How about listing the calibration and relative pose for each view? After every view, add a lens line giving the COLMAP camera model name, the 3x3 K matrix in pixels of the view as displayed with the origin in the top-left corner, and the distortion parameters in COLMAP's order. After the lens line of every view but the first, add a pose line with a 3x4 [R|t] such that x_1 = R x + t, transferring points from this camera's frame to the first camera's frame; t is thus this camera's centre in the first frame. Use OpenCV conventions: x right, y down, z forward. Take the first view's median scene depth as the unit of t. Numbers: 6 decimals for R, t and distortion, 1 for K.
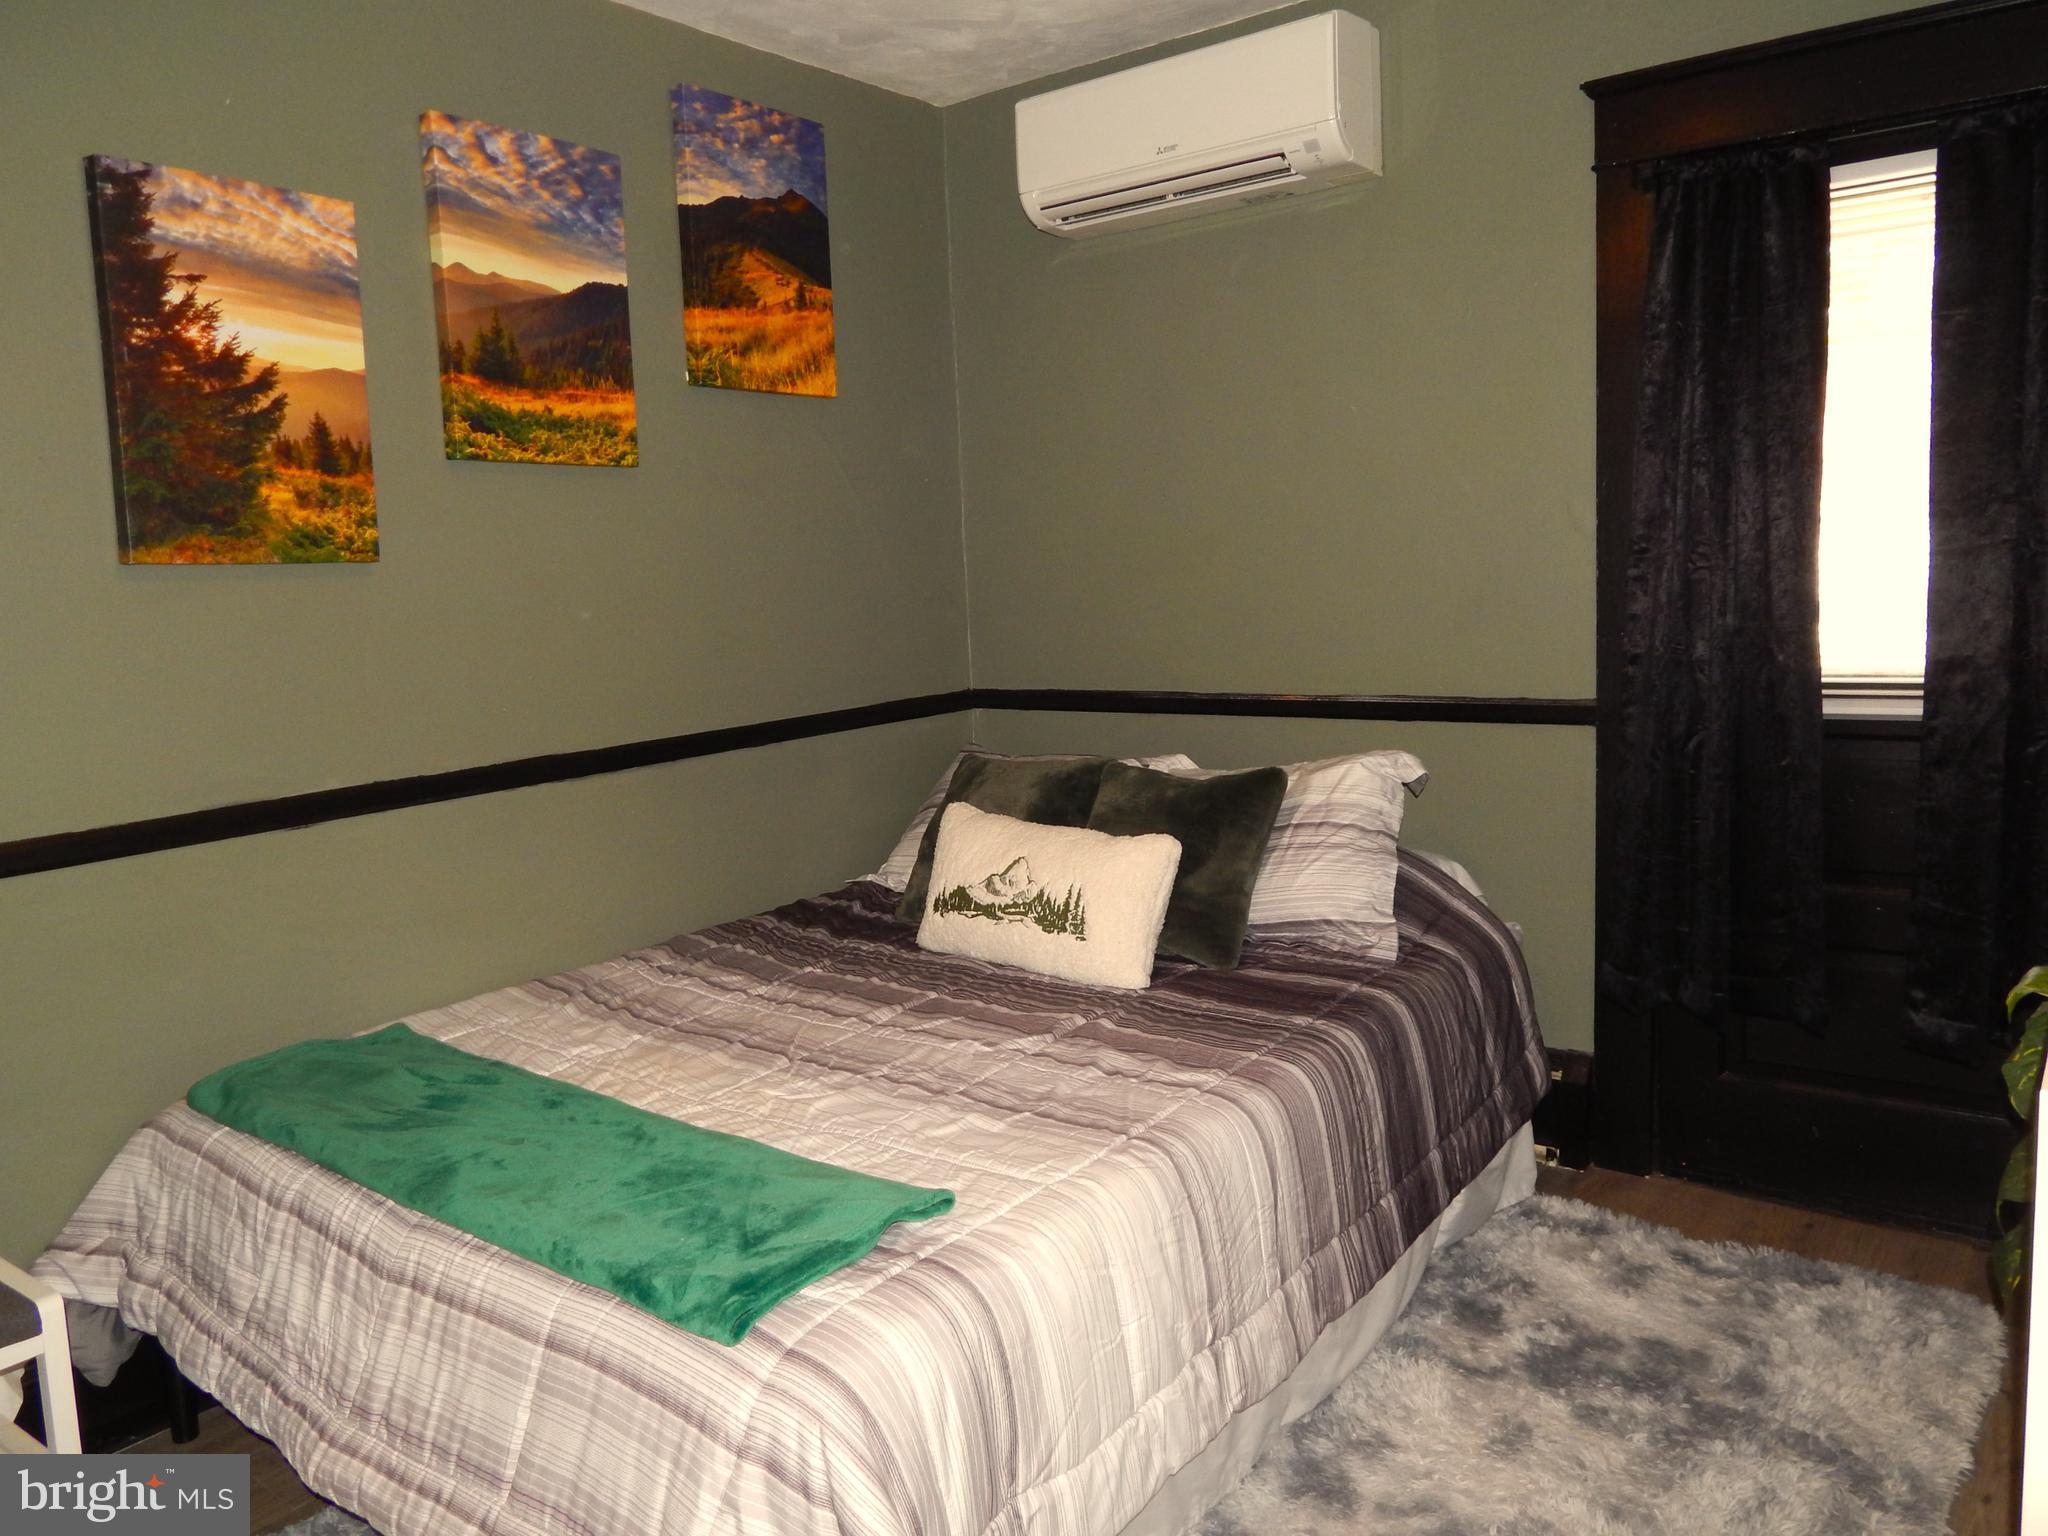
lens RADIAL K [[1478.9, 0, 1014.5], [0, 1478.9, 761.8], [0, 0, 1]] dist [0.000247, 0.002885]
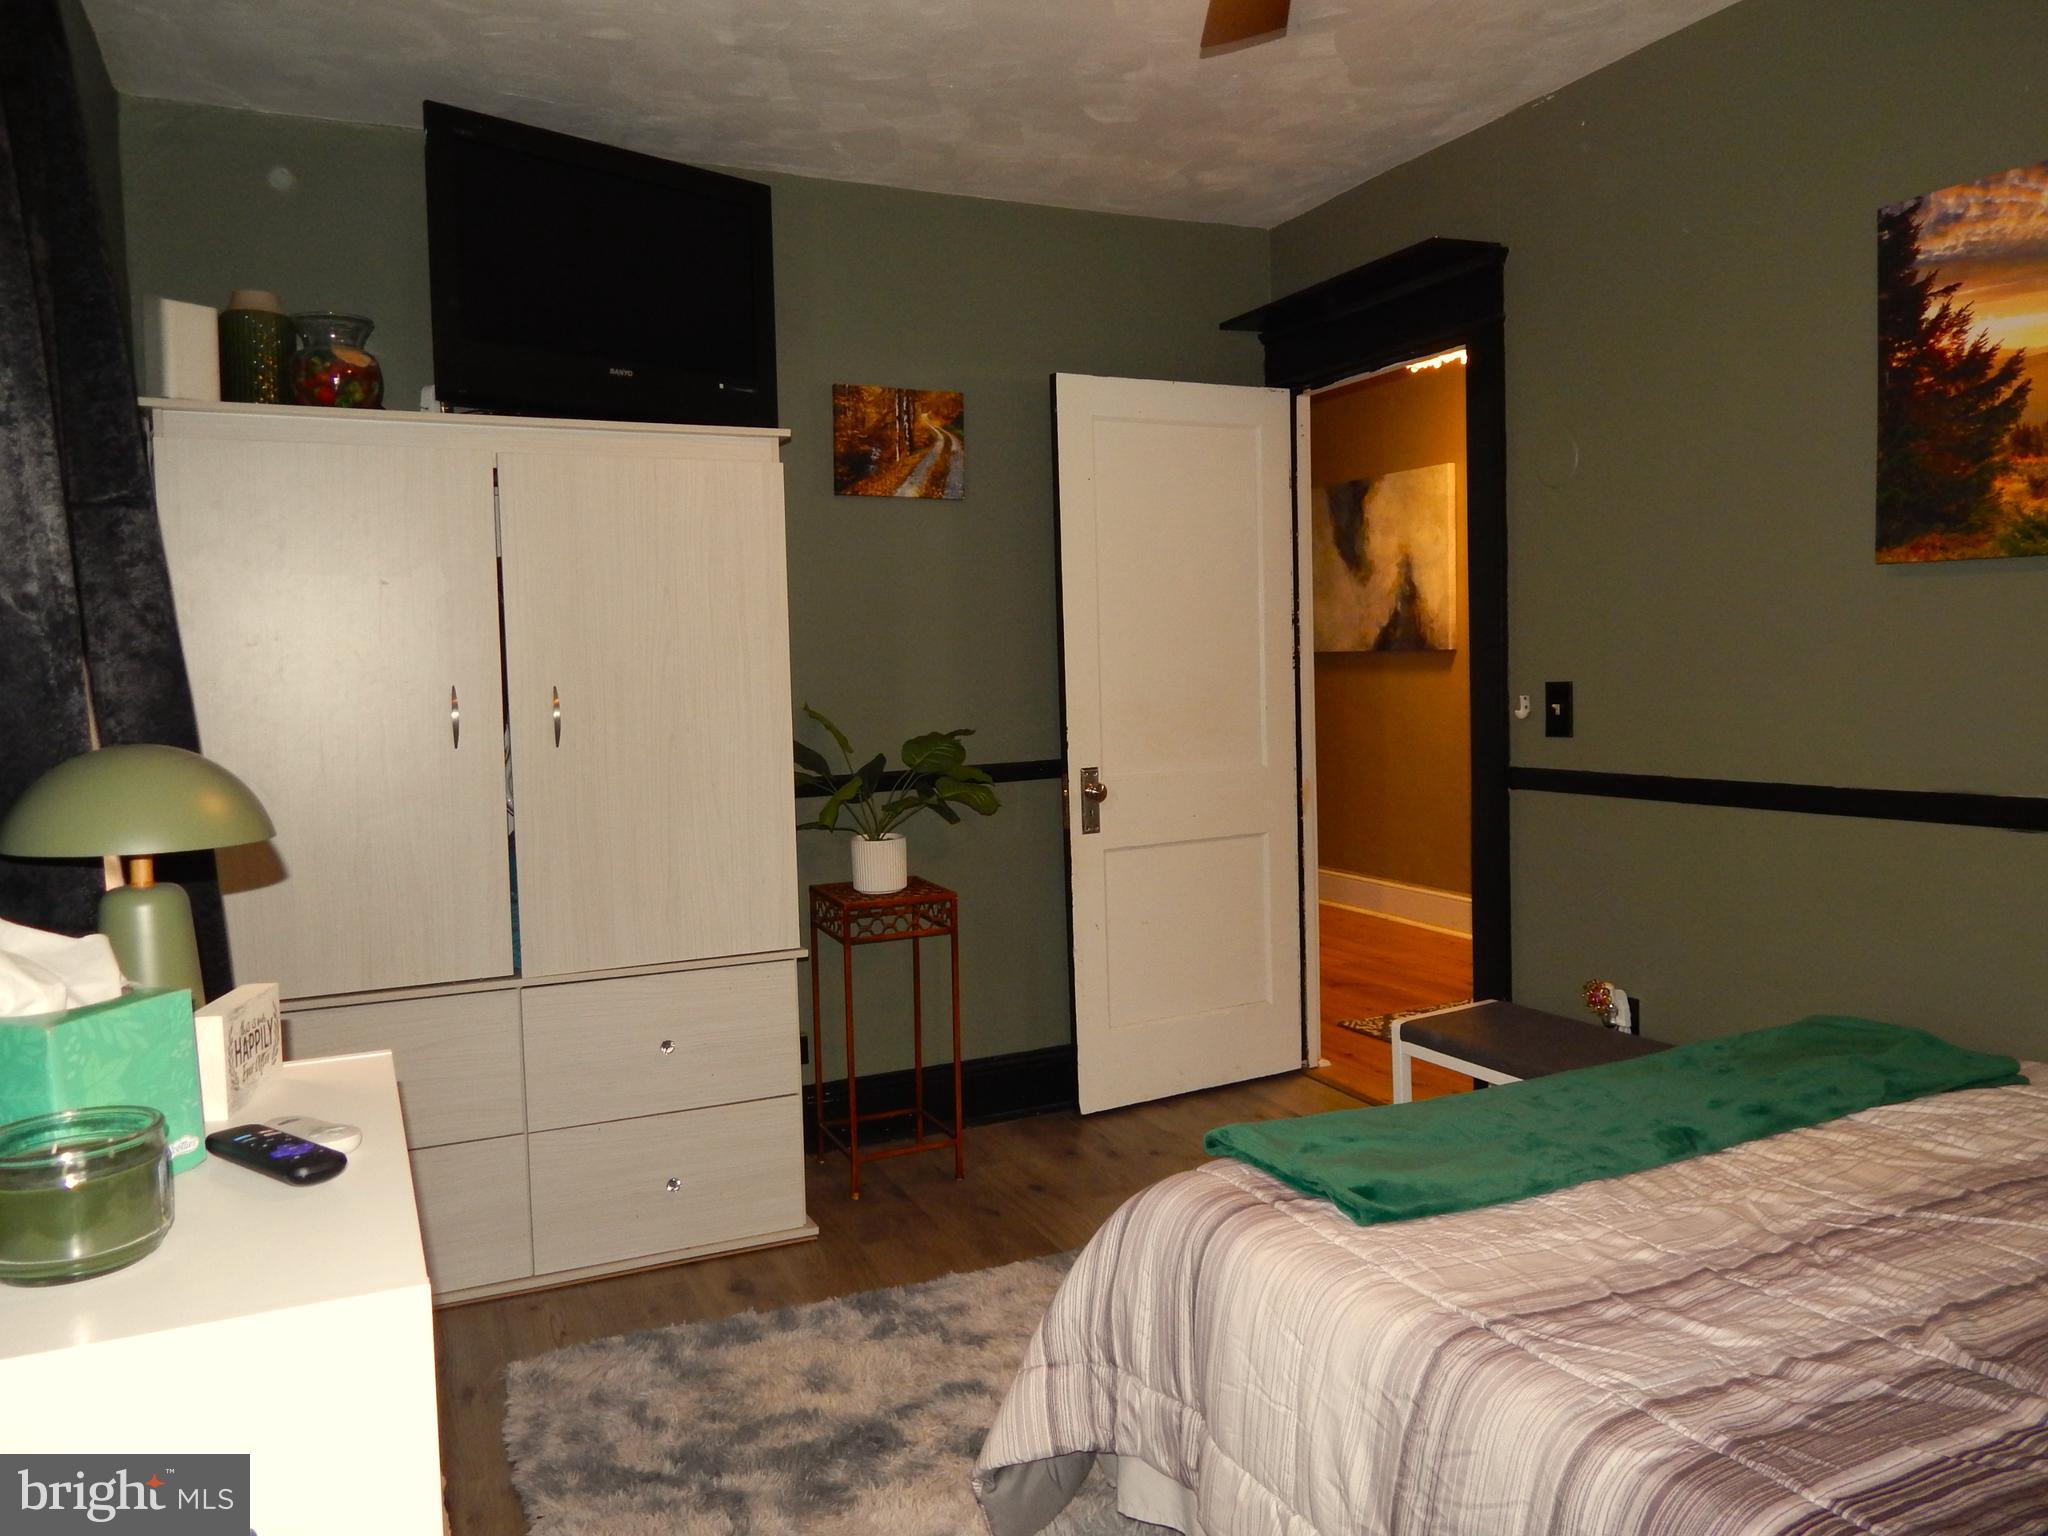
lens RADIAL K [[1478.9, 0, 1018.4], [0, 1478.9, 766.3], [0, 0, 1]] dist [0.000247, 0.002885]
pose [[-0.445847, 0.133157, -0.885149, 0.697195], [-0.057001, 0.982643, 0.176534, -0.137323], [0.893292, 0.129162, -0.430519, 0.879538]]
